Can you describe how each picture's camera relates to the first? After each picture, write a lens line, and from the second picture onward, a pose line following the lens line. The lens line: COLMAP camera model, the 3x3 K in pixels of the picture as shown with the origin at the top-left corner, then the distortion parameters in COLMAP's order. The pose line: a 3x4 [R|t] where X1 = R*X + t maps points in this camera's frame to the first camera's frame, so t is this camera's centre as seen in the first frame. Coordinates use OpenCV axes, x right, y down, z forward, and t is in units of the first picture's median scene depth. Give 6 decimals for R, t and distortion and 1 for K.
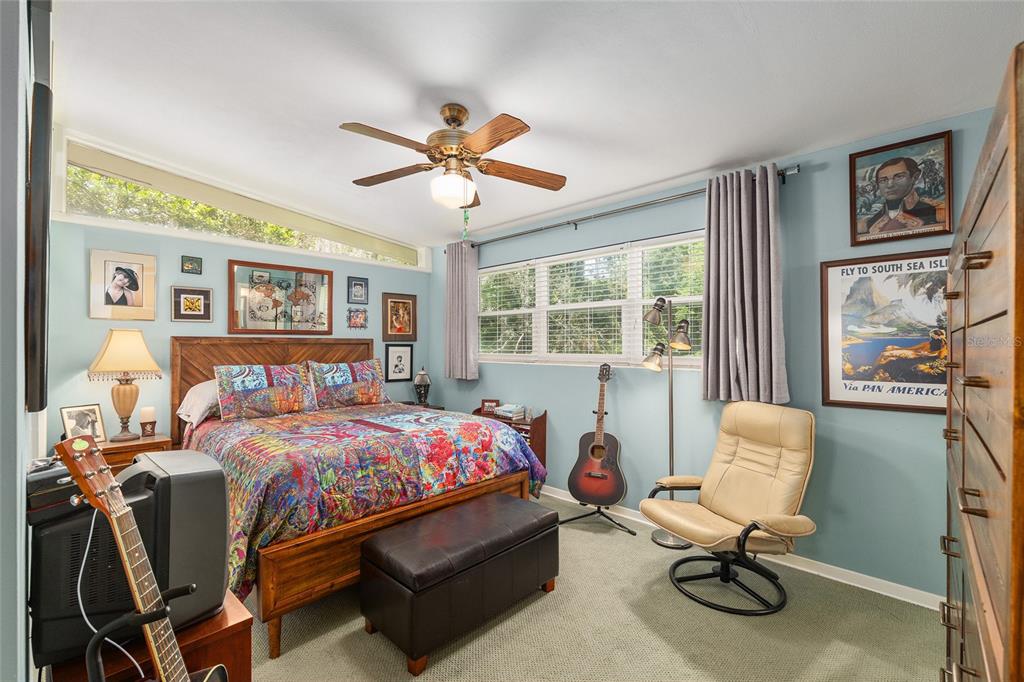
lens RADIAL K [[435.2, 0, 512.3], [0, 435.2, 343.9], [0, 0, 1]] dist [-0.014839, -0.000334]
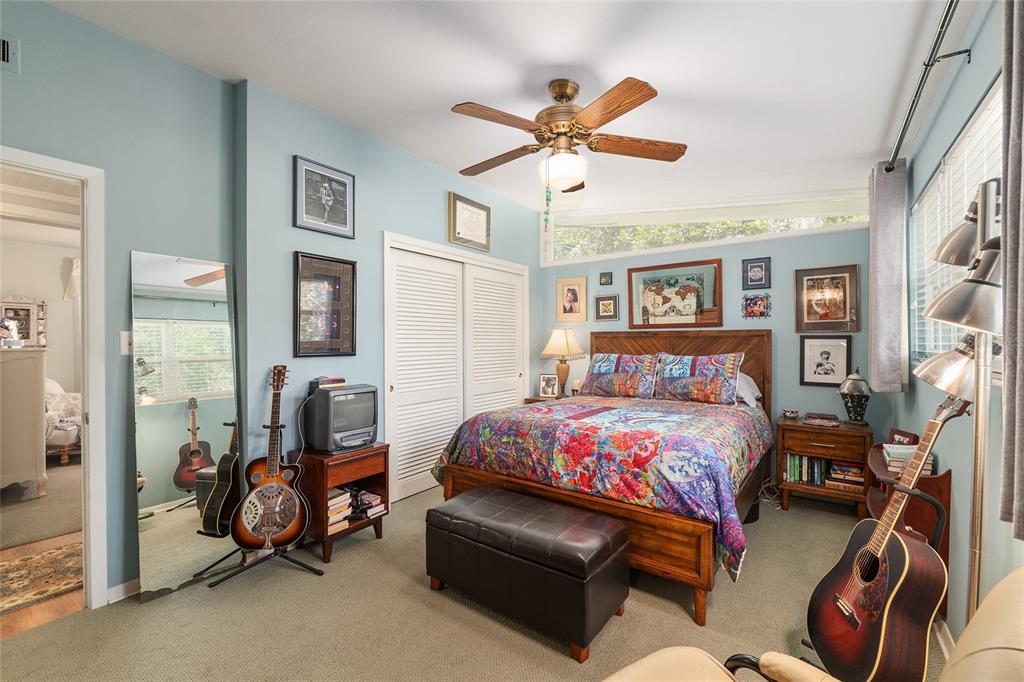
lens RADIAL K [[422.5, 0, 508.4], [0, 422.5, 340.0], [0, 0, 1]] dist [-0.003805, -0.000174]
pose [[0.141051, -0.001133, -0.990002, 0.535697], [0.005051, 0.999987, -0.000425, 0.008113], [0.989989, -0.004940, 0.141055, 0.522870]]
